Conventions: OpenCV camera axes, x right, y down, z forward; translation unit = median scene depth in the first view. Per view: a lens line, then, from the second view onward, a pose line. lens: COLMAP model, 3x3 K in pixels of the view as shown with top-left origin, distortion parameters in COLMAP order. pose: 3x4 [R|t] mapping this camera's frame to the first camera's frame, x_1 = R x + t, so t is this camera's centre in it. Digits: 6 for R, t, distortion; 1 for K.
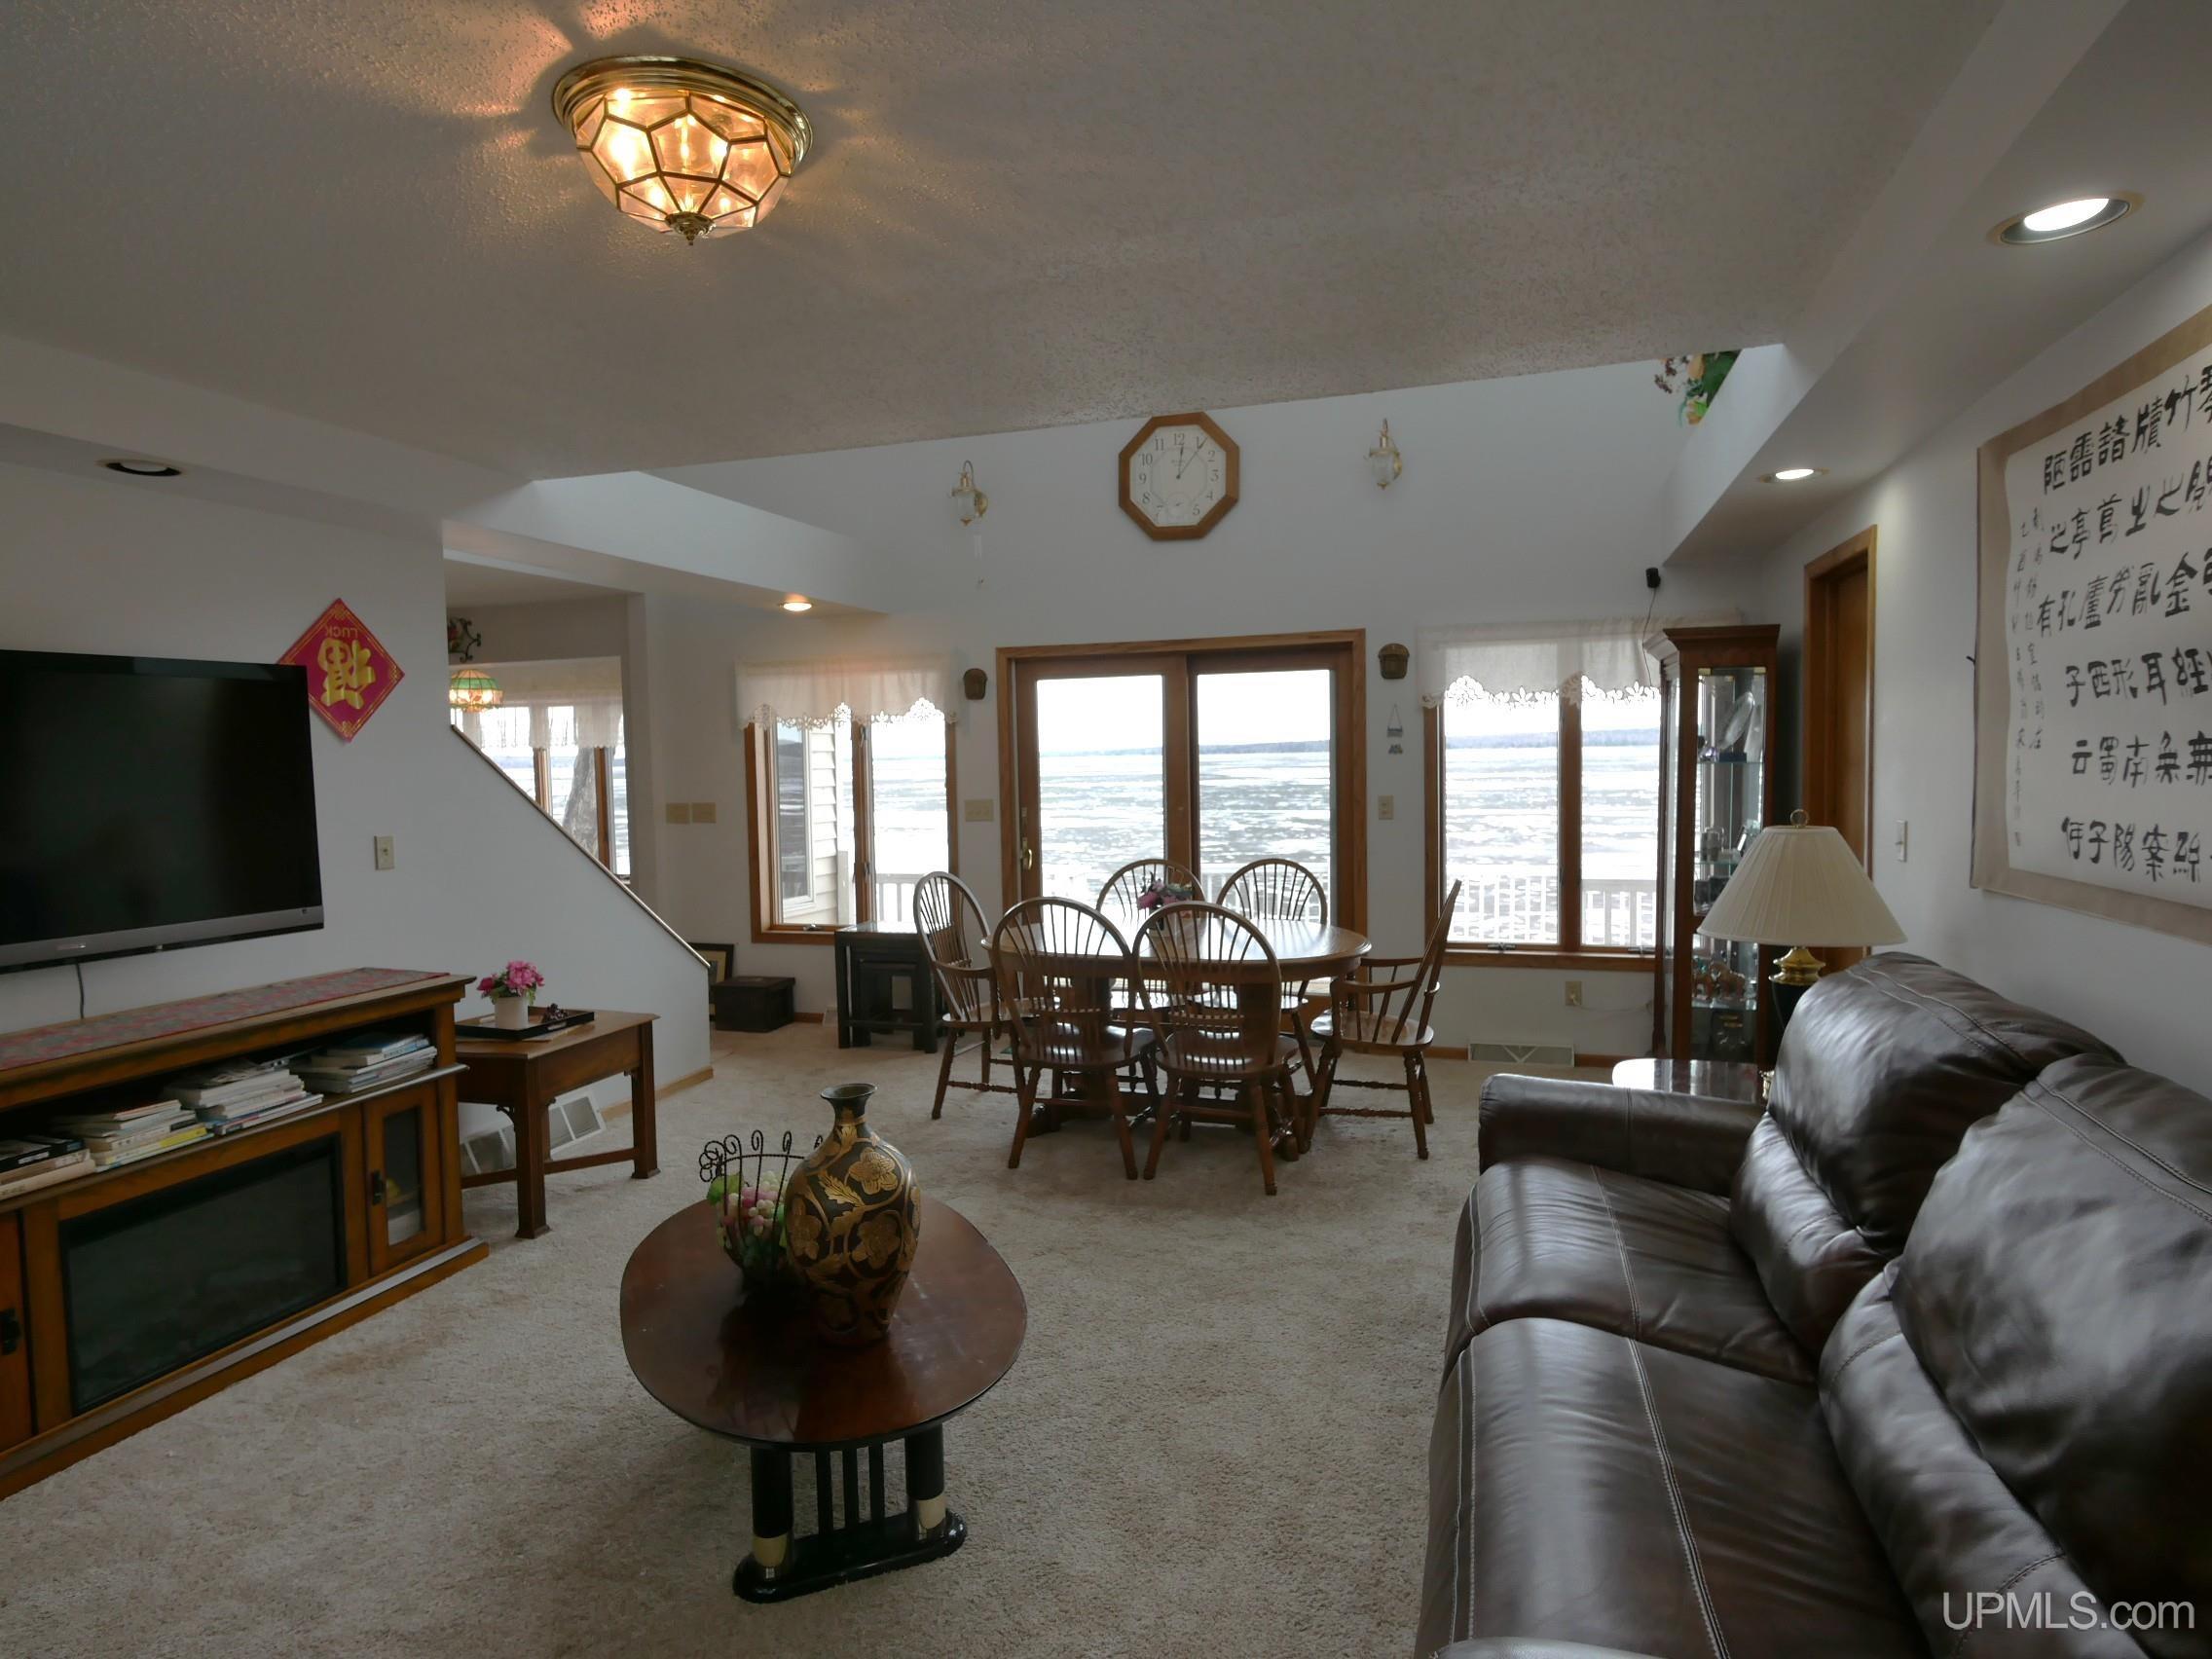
lens RADIAL K [[1220.2, 0, 1101.2], [0, 1220.2, 829.6], [0, 0, 1]] dist [-0.002215, 0.000315]
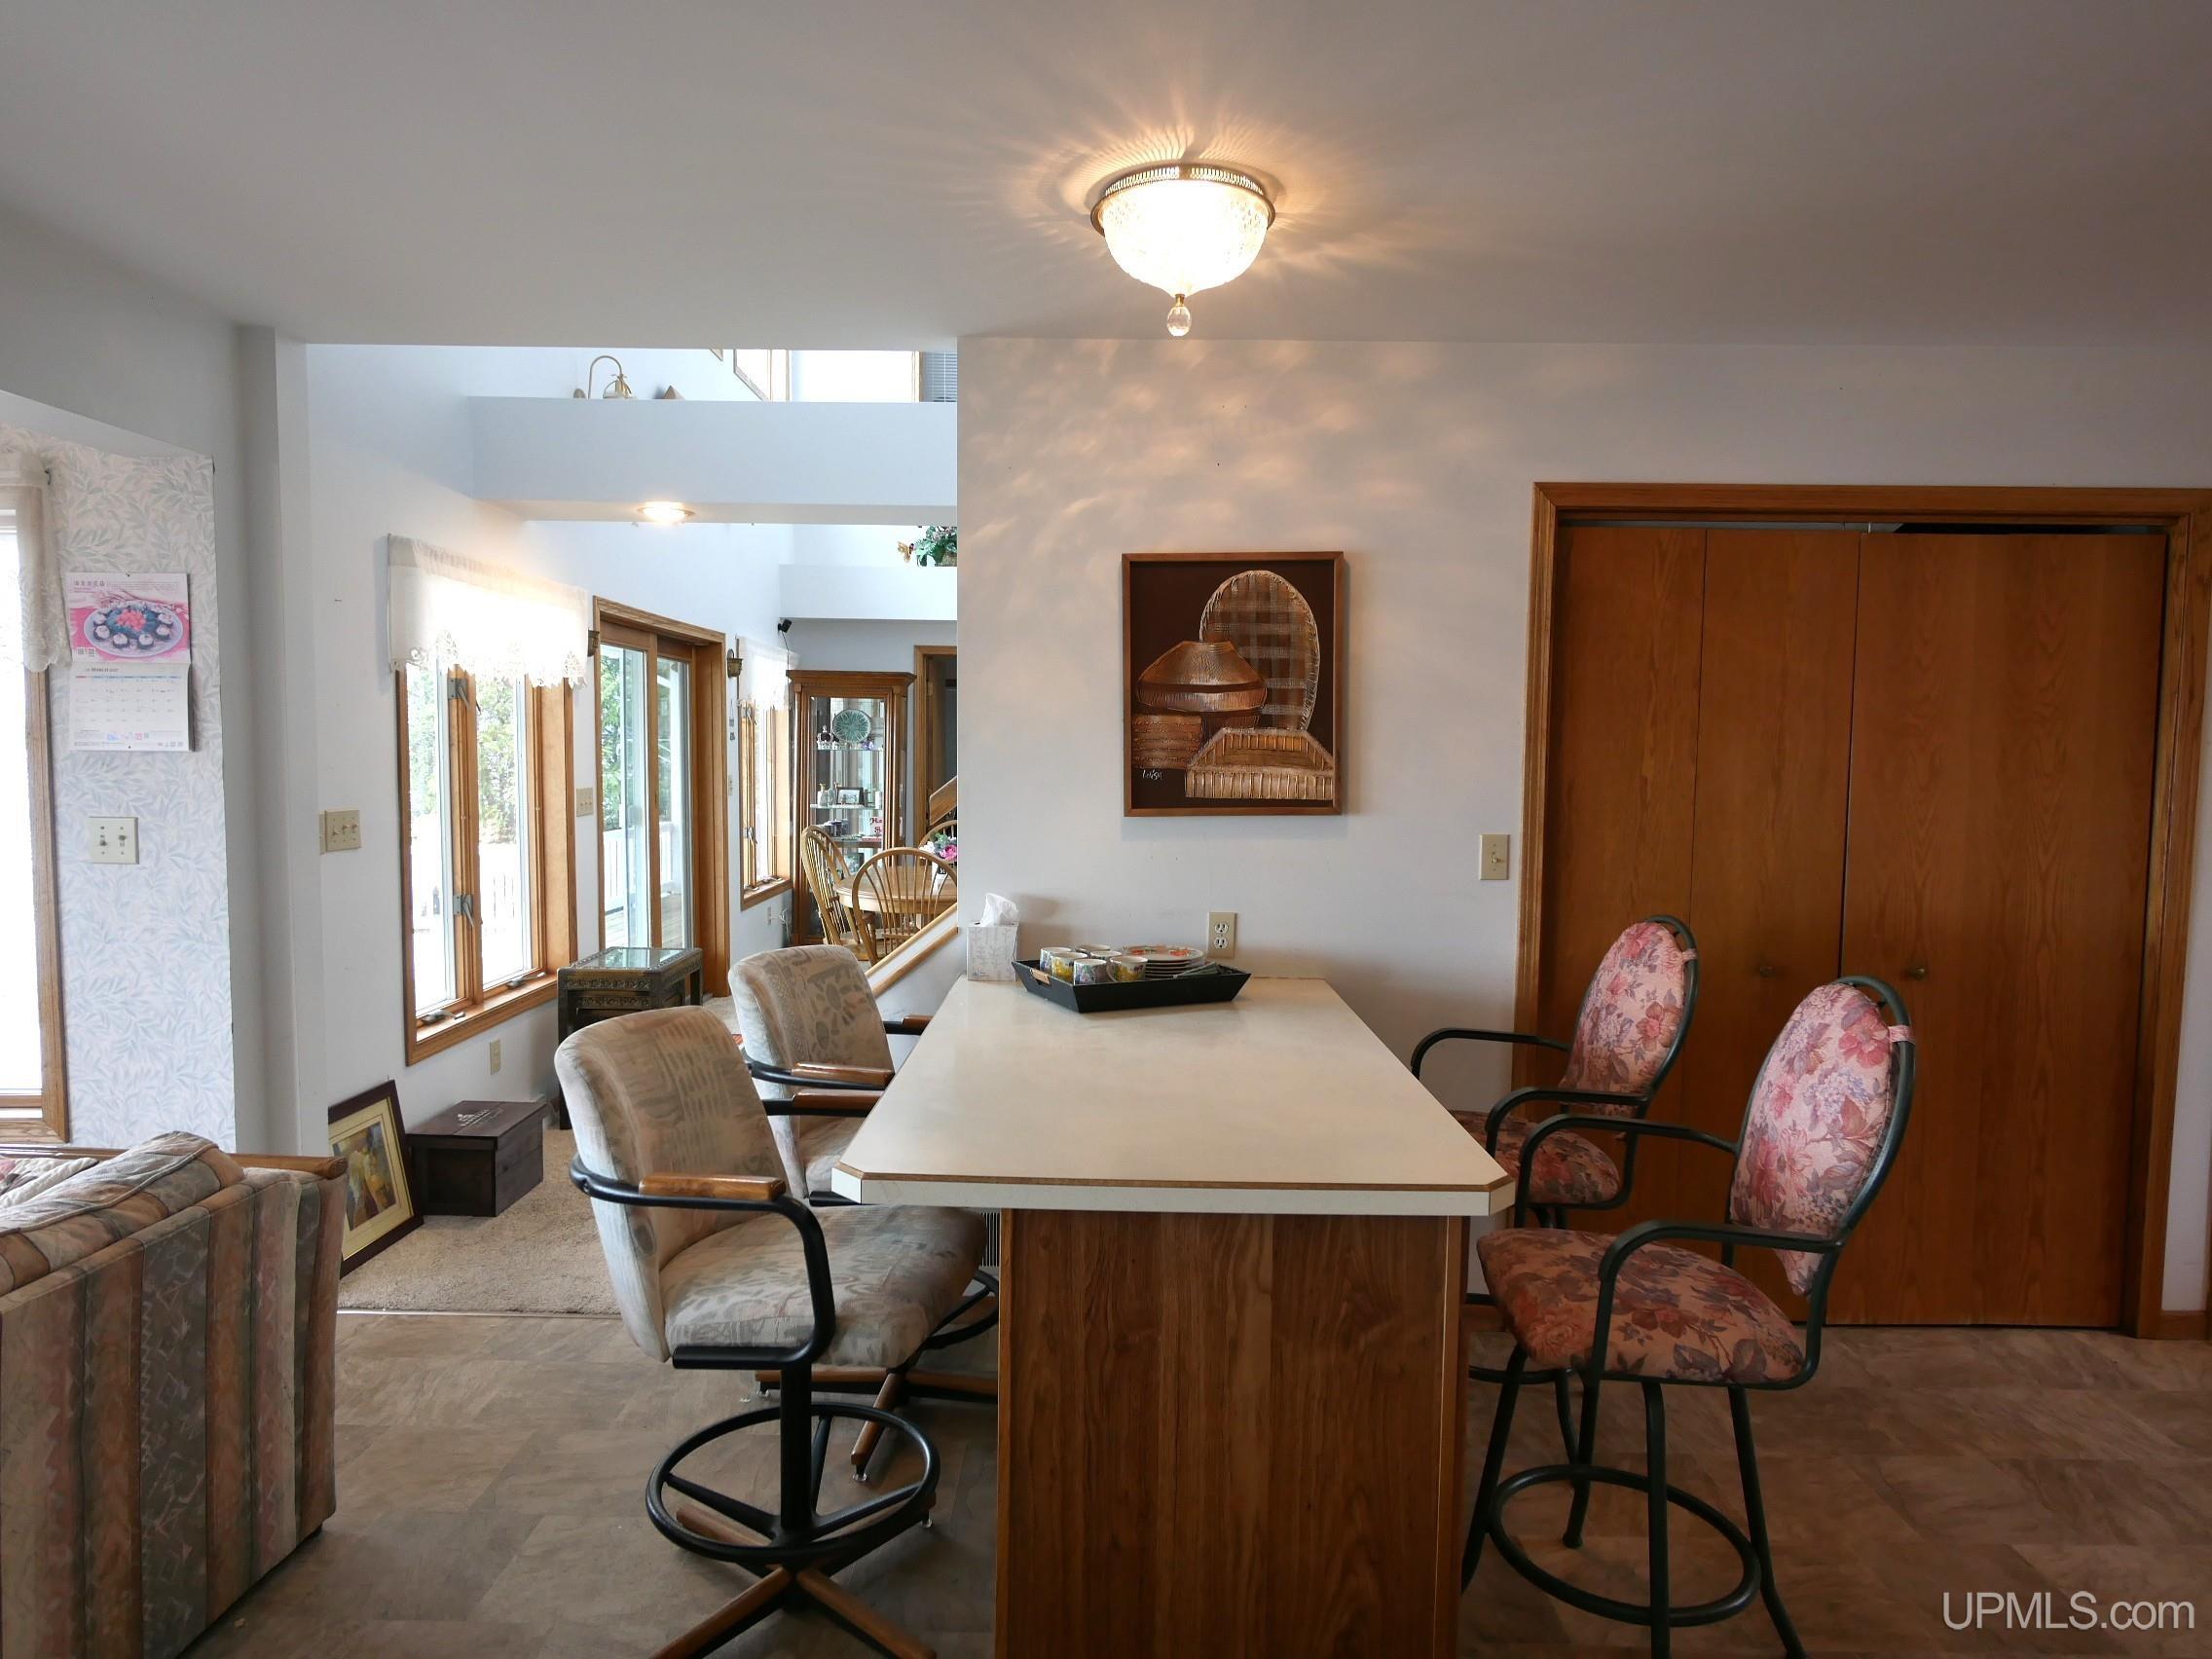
lens RADIAL K [[1322.8, 0, 1101.1], [0, 1322.8, 828.7], [0, 0, 1]] dist [0.000355, -0.001576]
pose [[-0.311392, -0.044861, 0.949222, -2.272854], [0.050654, 0.996681, 0.063721, -0.080366], [-0.948931, 0.067924, -0.308086, 2.161567]]
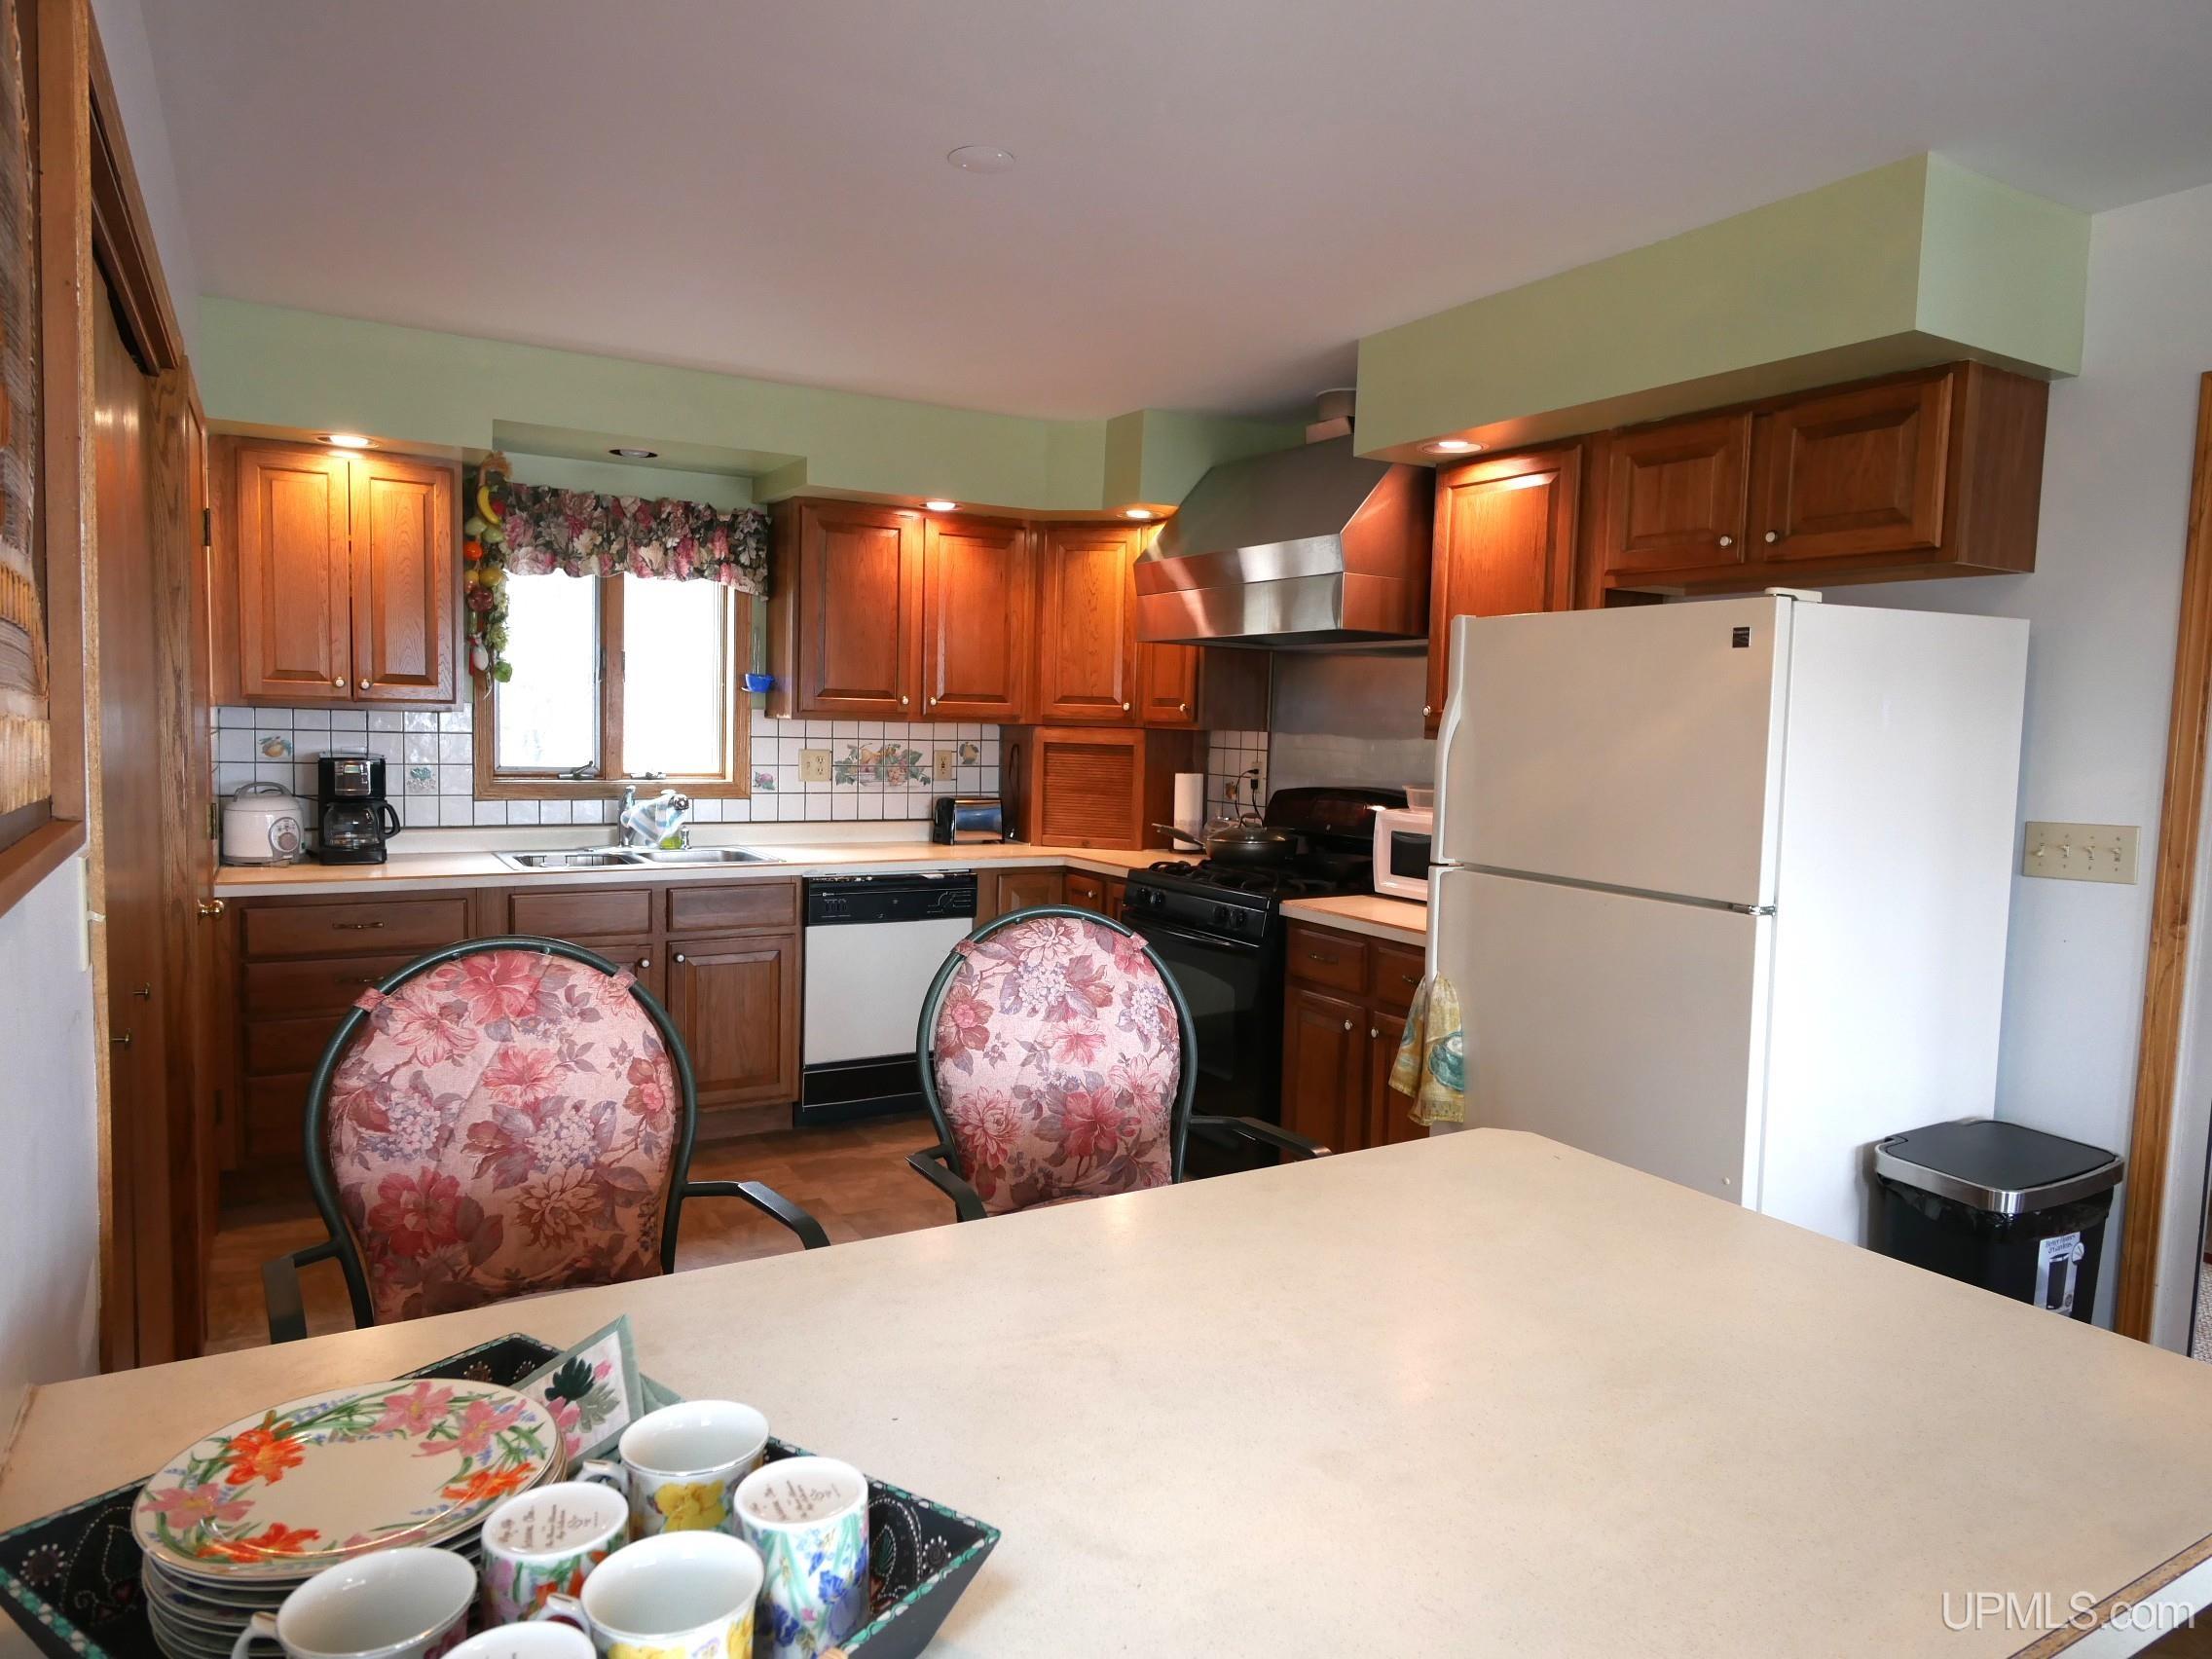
lens RADIAL K [[1393.8, 0, 1101.5], [0, 1393.8, 830.1], [0, 0, 1]] dist [-0.000949, -0.000937]
pose [[-0.658725, 0.061883, -0.749835, -1.145797], [-0.059327, 0.989237, 0.133759, -0.078877], [0.750041, 0.132595, -0.647964, 2.062459]]
